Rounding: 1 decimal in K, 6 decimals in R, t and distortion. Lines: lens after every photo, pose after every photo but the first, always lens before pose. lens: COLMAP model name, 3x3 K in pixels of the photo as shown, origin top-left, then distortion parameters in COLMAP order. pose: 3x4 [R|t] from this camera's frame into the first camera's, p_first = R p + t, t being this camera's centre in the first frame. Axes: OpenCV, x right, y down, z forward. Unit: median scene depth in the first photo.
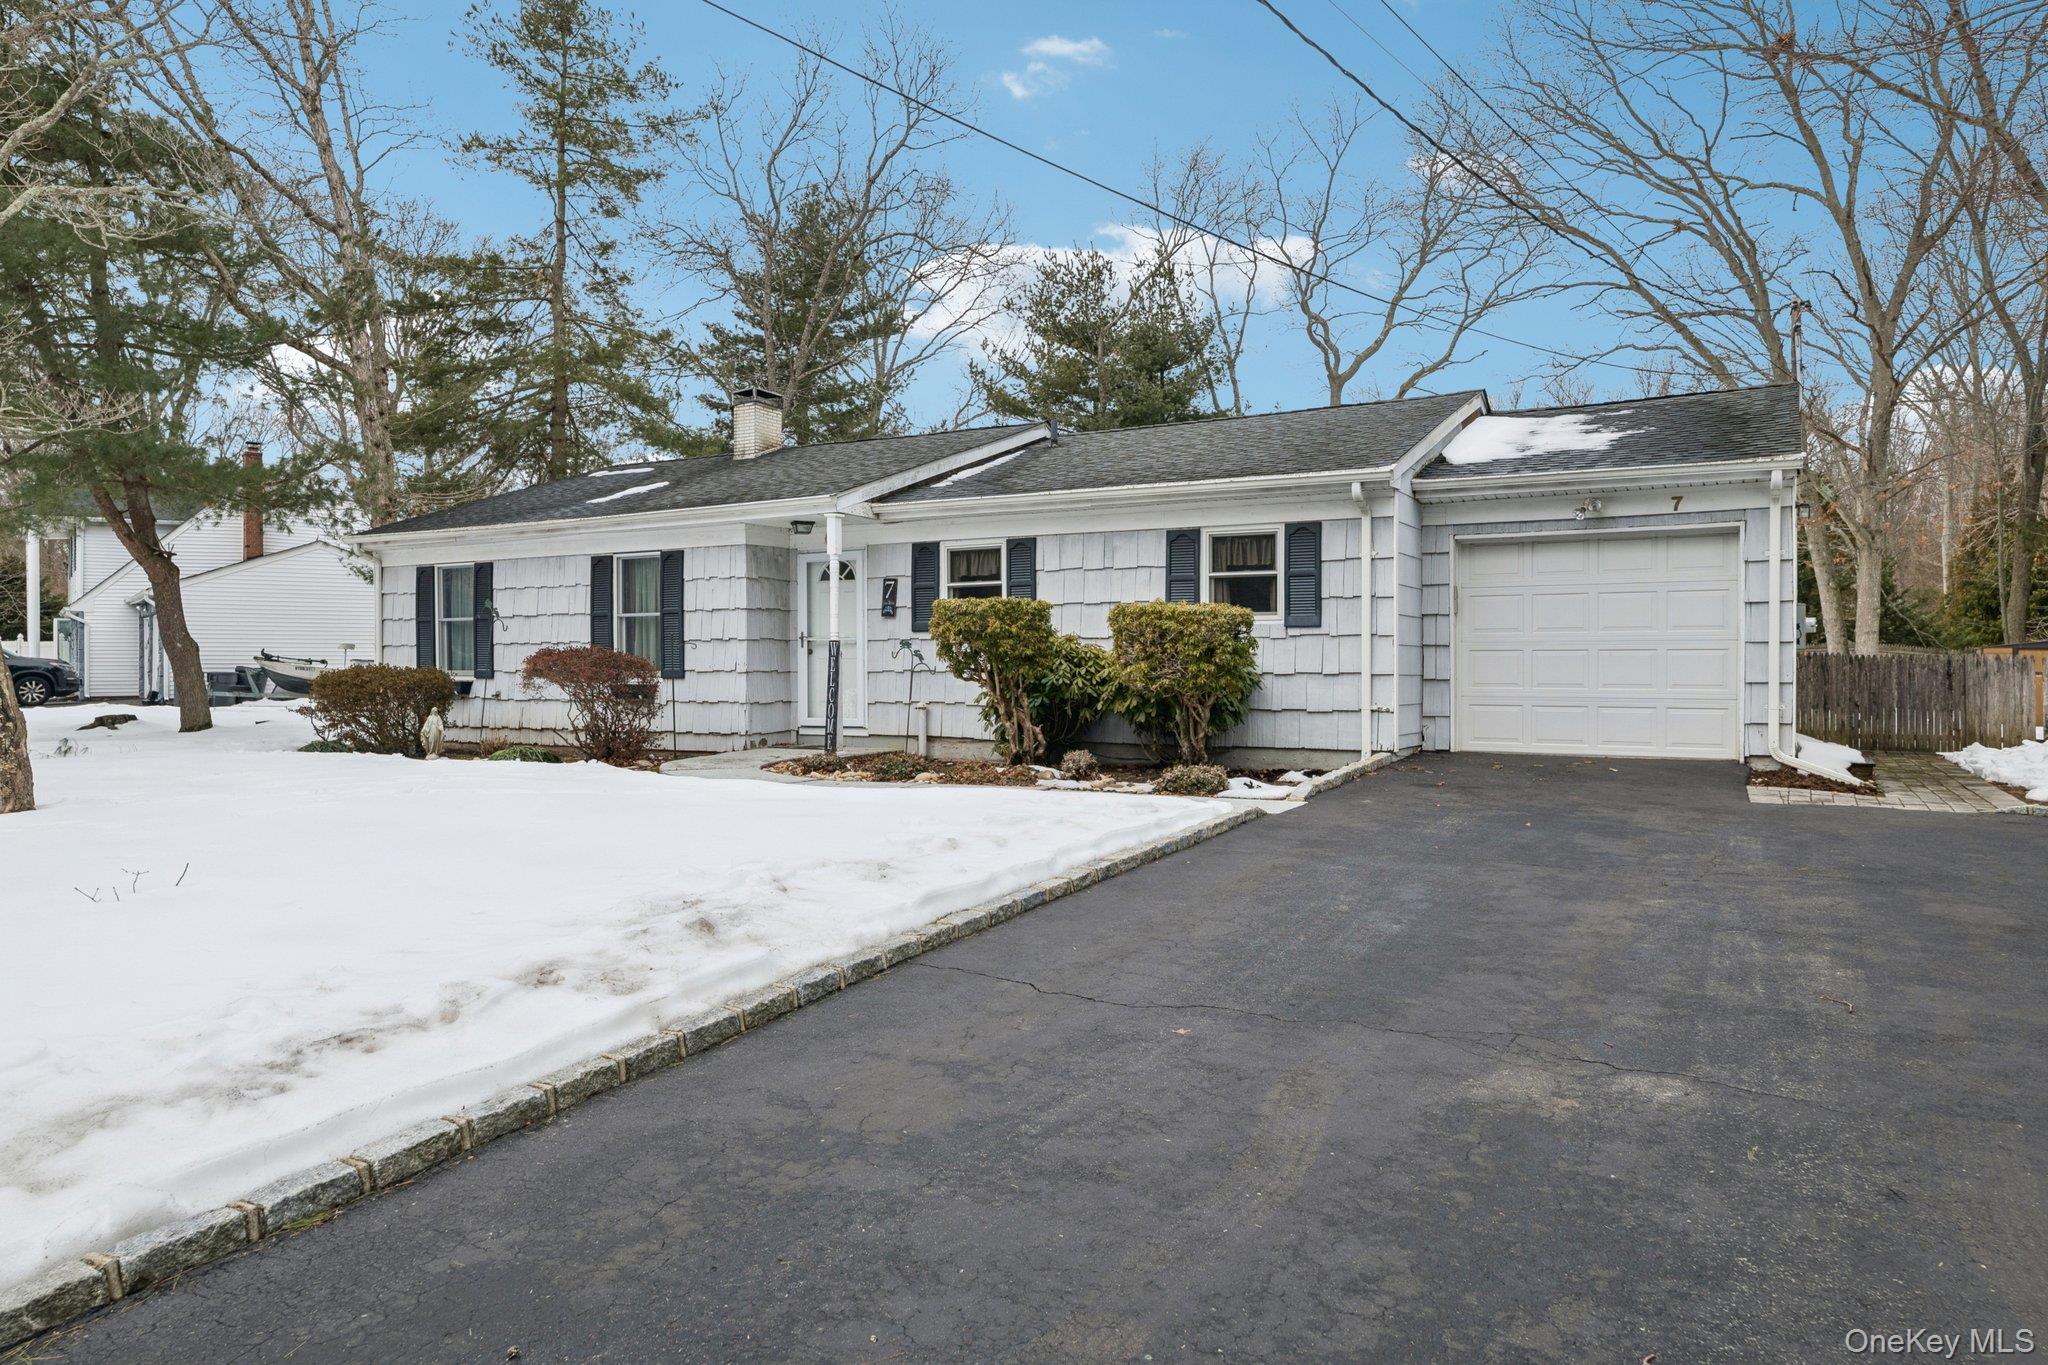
lens RADIAL K [[1418.3, 0, 1089.2], [0, 1418.3, 681.4], [0, 0, 1]] dist [-0.005324, -0.000900]
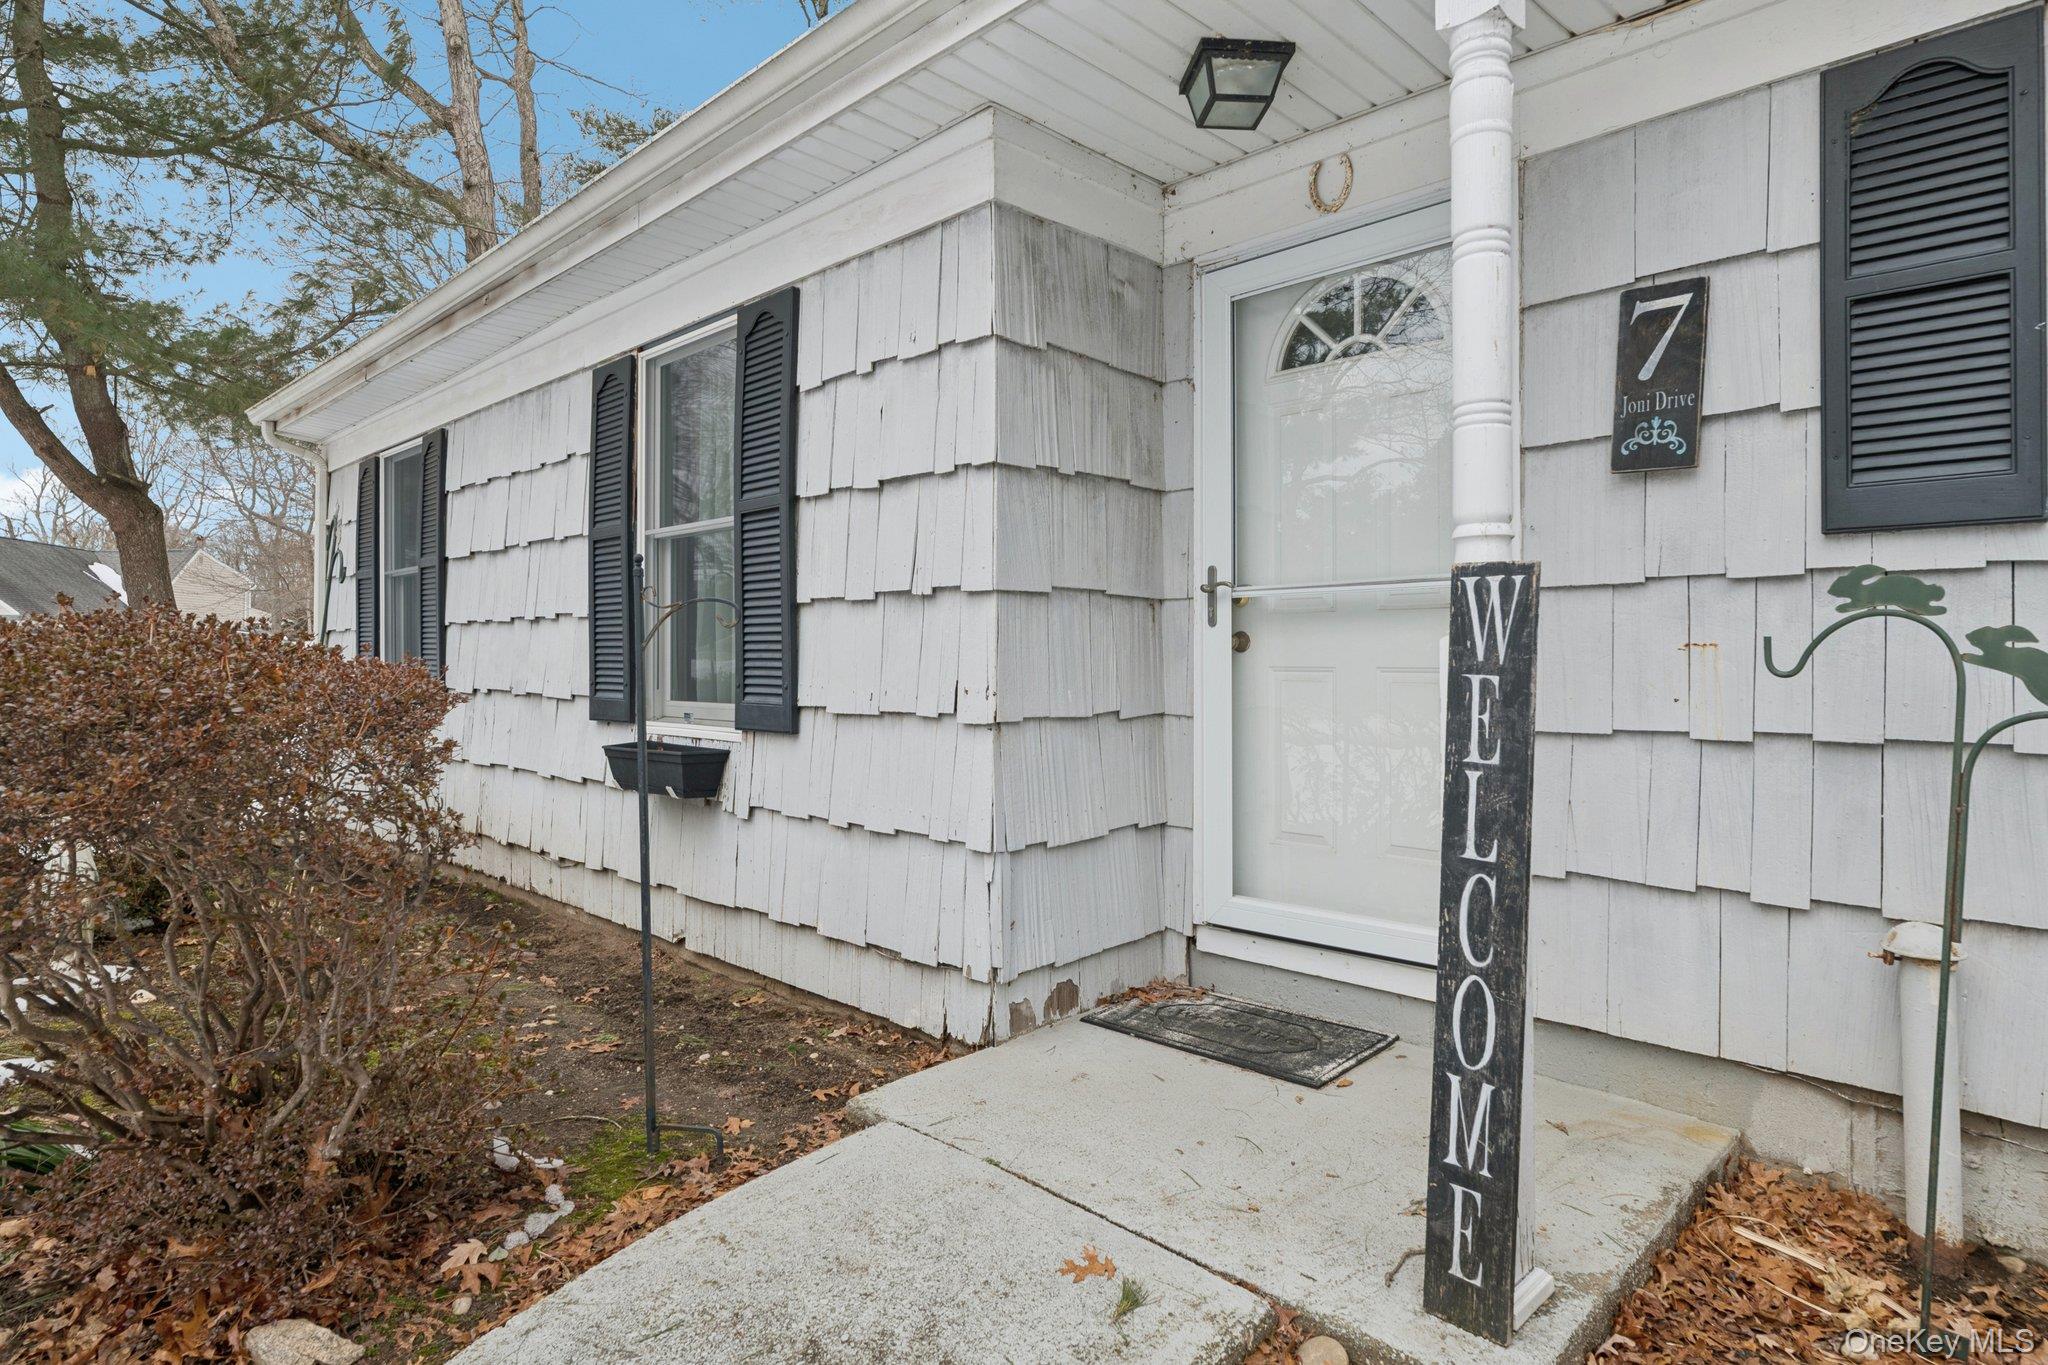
lens RADIAL K [[1121.8, 0, 1024.4], [0, 1121.8, 660.3], [0, 0, 1]] dist [-0.000128, -0.000053]
pose [[0.958774, 0.003858, -0.284145, -0.181526], [-0.006052, 0.999958, -0.006842, -0.016211], [0.284106, 0.008279, 0.958757, 0.813574]]
